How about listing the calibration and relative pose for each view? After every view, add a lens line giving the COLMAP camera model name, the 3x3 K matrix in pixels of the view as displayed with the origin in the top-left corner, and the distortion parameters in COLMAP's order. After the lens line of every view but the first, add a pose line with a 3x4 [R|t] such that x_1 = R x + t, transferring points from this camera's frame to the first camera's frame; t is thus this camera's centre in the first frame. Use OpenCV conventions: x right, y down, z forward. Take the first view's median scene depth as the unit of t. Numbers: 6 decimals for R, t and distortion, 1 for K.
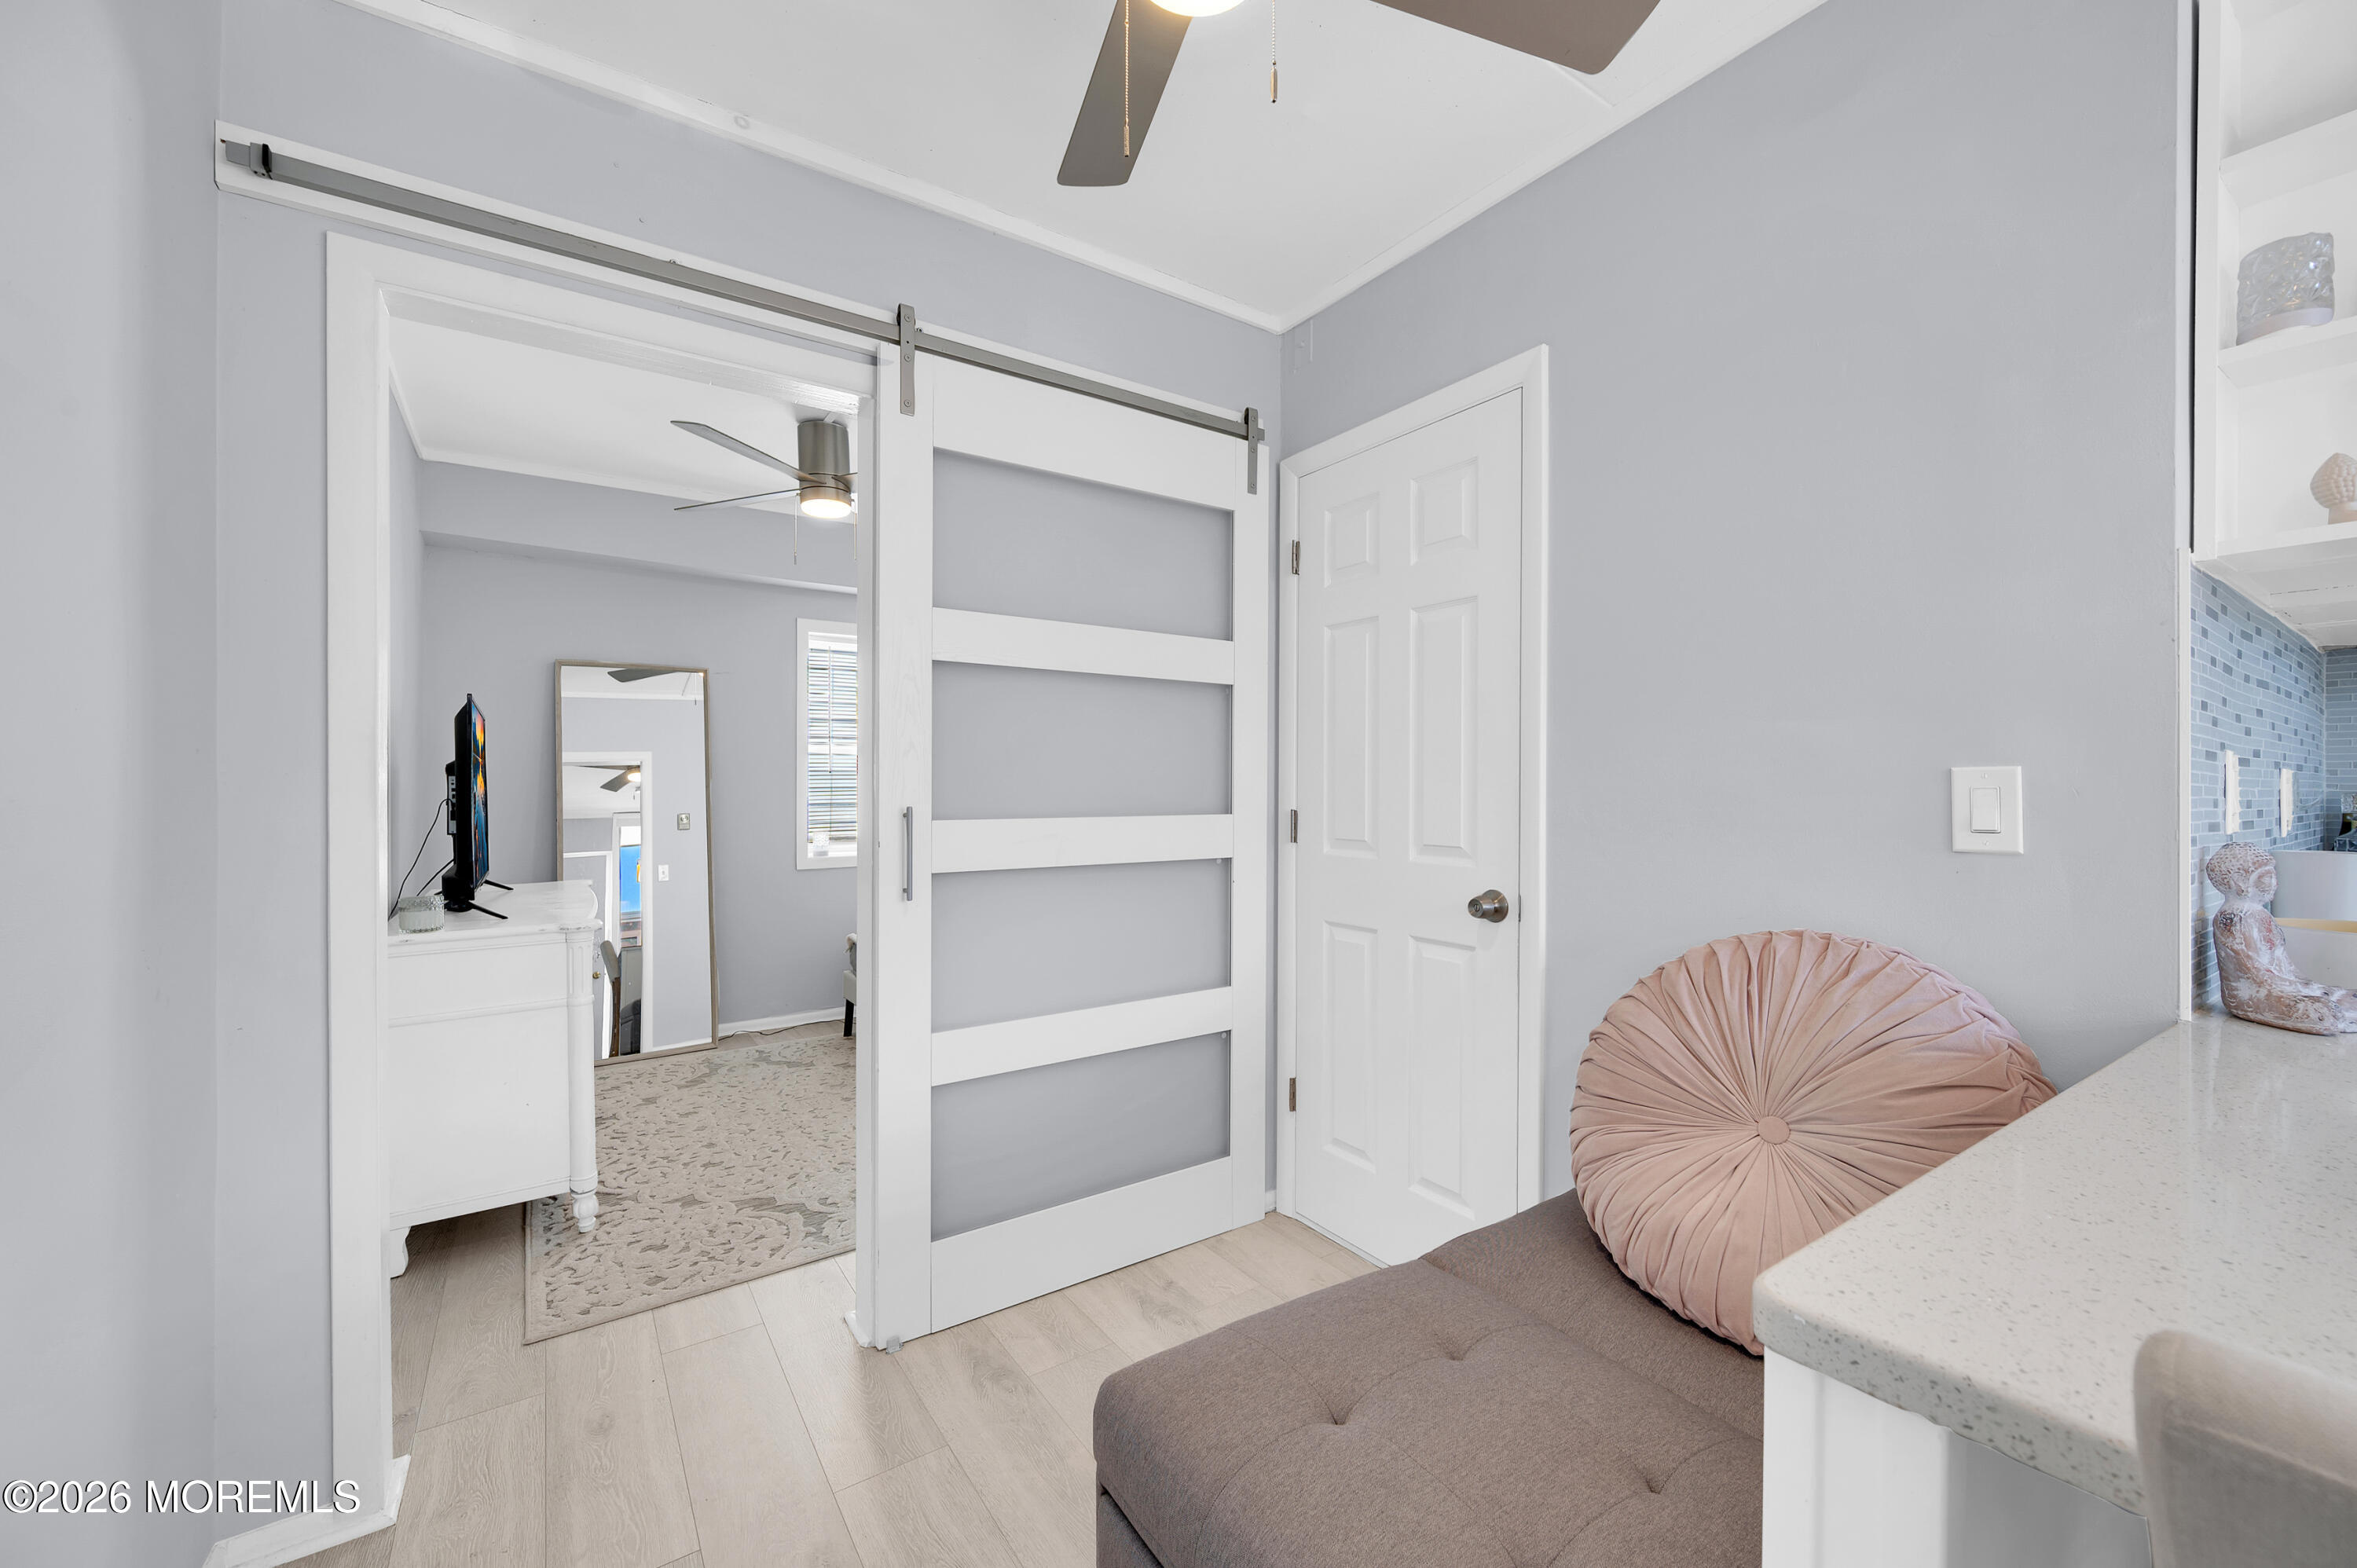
lens RADIAL K [[937.4, 0, 1178.5], [0, 937.4, 784.0], [0, 0, 1]] dist [0.000832, 0.000096]
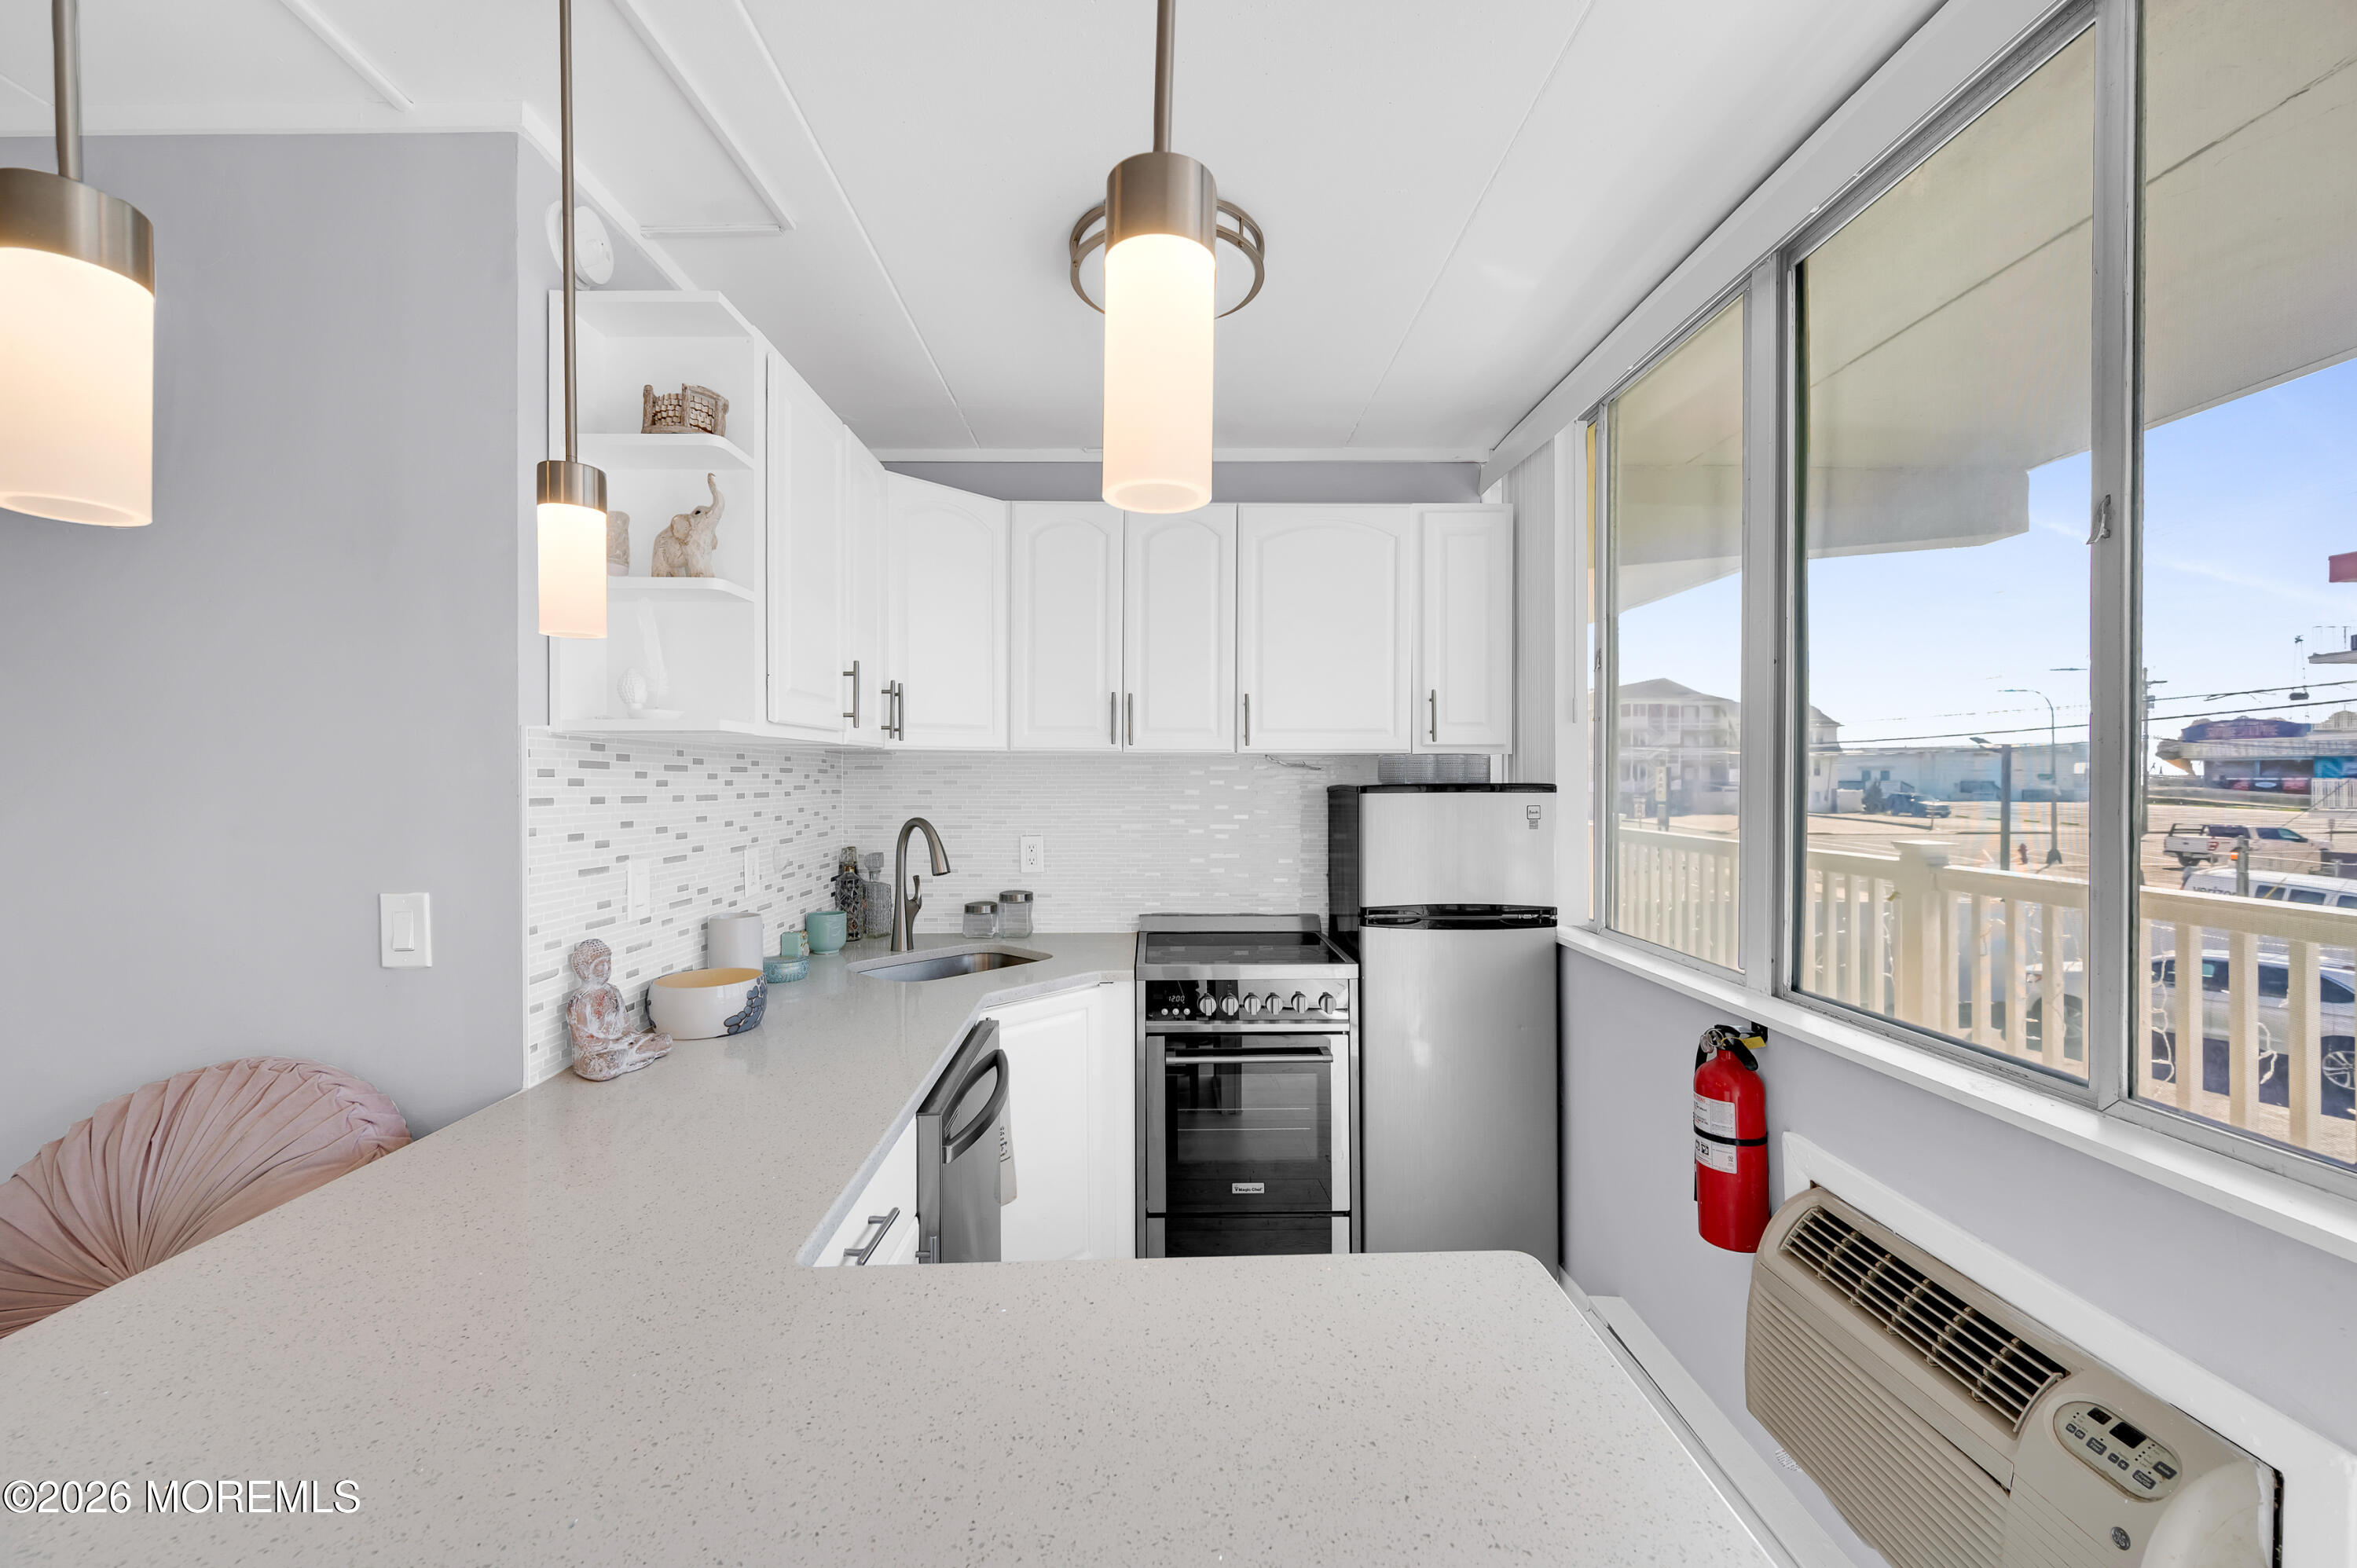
lens RADIAL K [[937.4, 0, 1178.5], [0, 937.4, 784.0], [0, 0, 1]] dist [0.000832, 0.000096]
pose [[0.554371, -0.008042, 0.832231, 0.232287], [0.000541, 0.999957, 0.009302, -0.086583], [-0.832270, -0.004707, 0.554351, -0.225151]]
